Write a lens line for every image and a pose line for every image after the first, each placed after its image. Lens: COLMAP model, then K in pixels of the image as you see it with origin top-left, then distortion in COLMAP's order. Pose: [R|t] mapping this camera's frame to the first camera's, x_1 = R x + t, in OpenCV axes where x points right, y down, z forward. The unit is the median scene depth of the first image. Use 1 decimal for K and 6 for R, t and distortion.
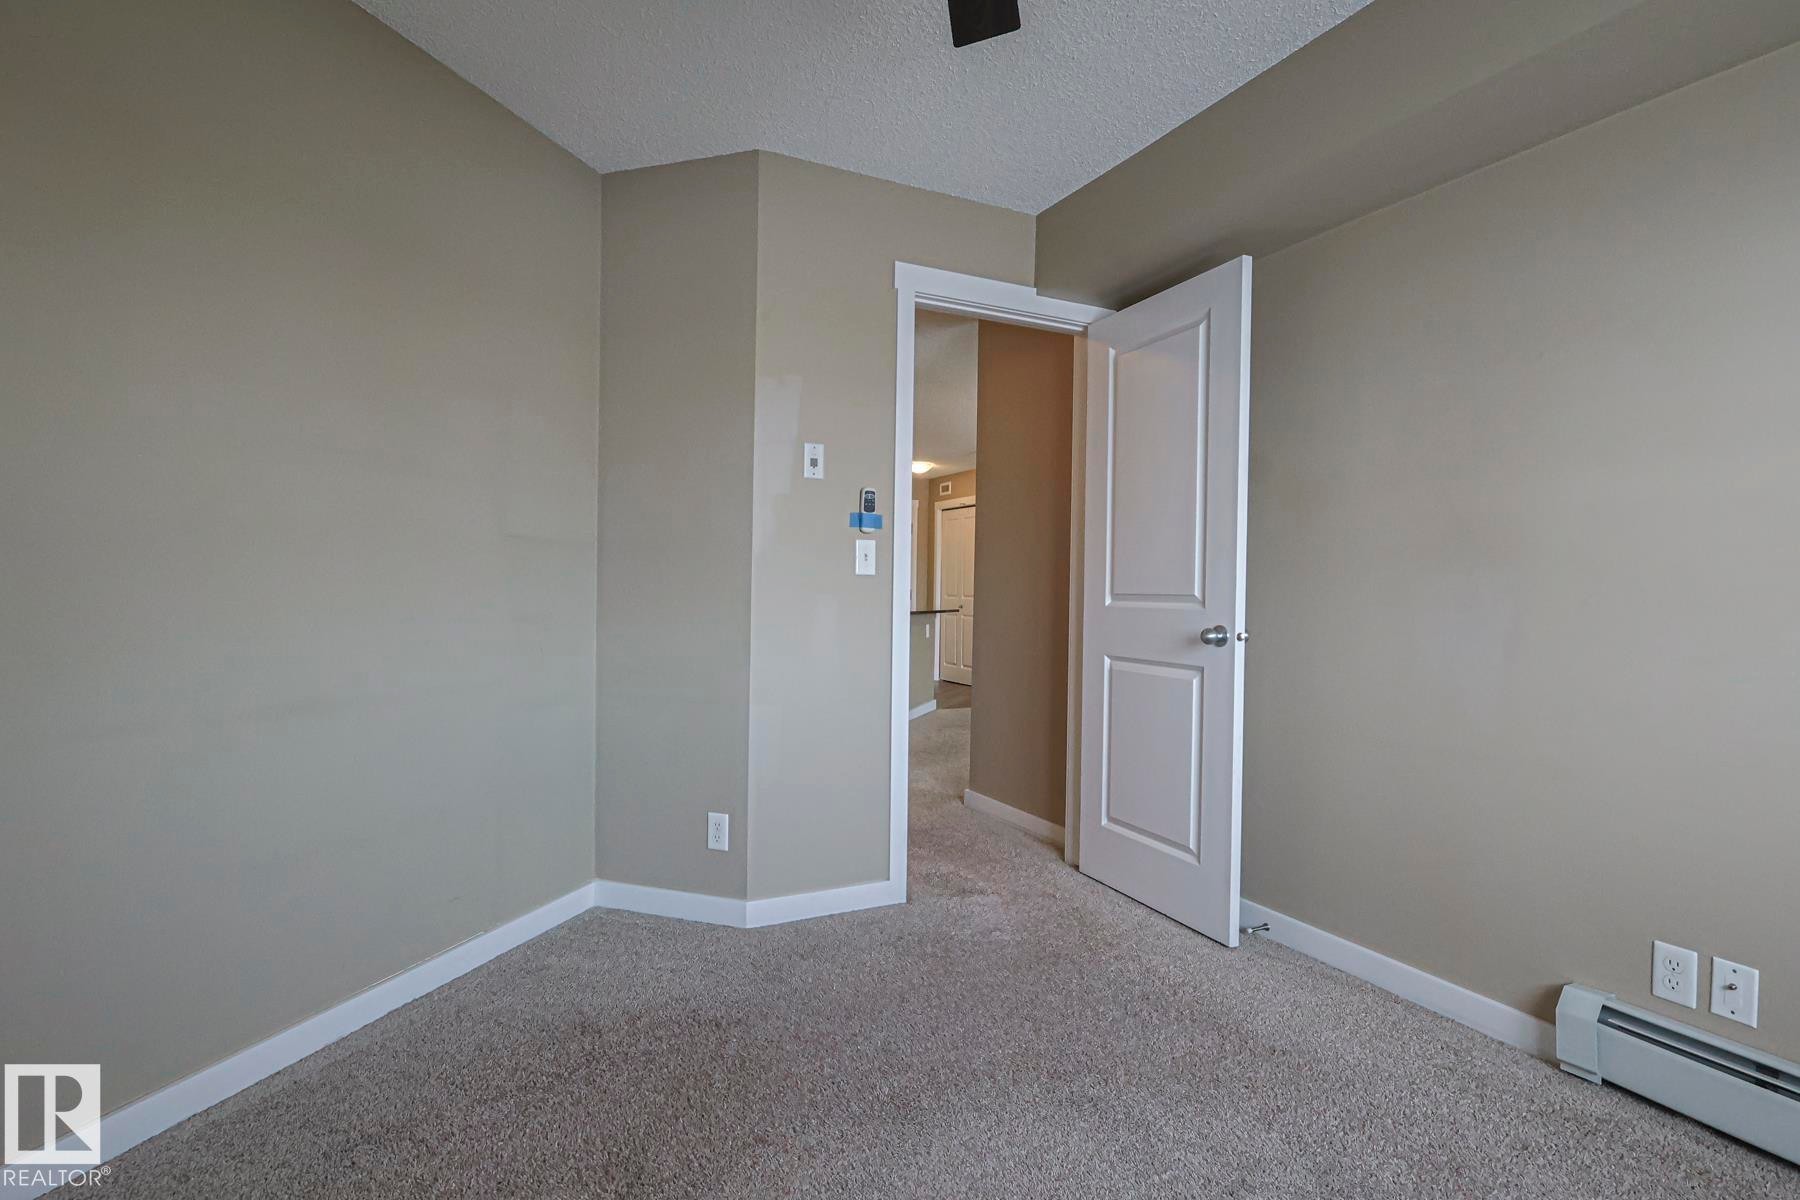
lens RADIAL K [[897.8, 0, 908.7], [0, 897.8, 598.5], [0, 0, 1]] dist [0.017341, 0.001458]
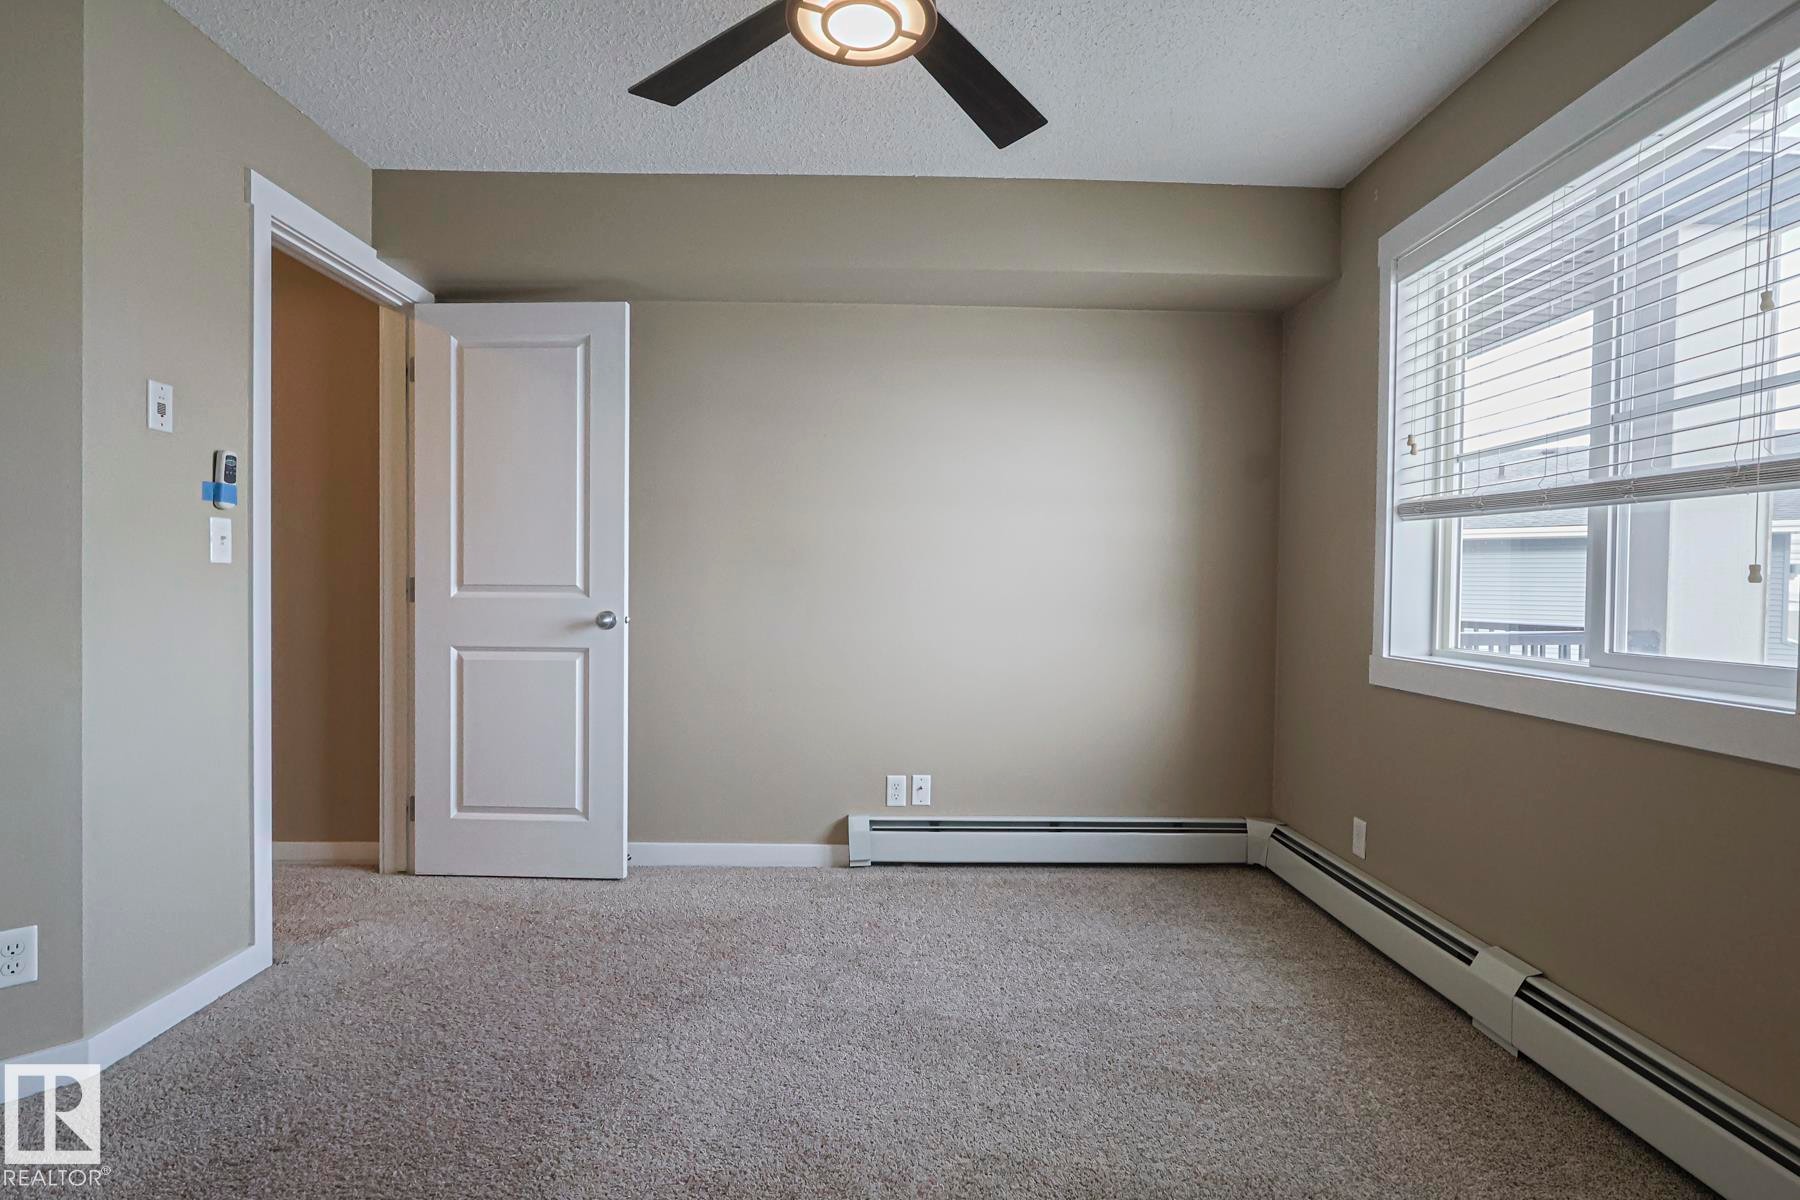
lens RADIAL K [[897.8, 0, 892.2], [0, 897.8, 598.1], [0, 0, 1]] dist [0.017341, 0.001458]
pose [[0.446866, -0.021984, 0.894331, -0.516954], [0.009739, 0.999758, 0.019709, -0.006107], [-0.894548, -0.000098, 0.446972, 0.138805]]
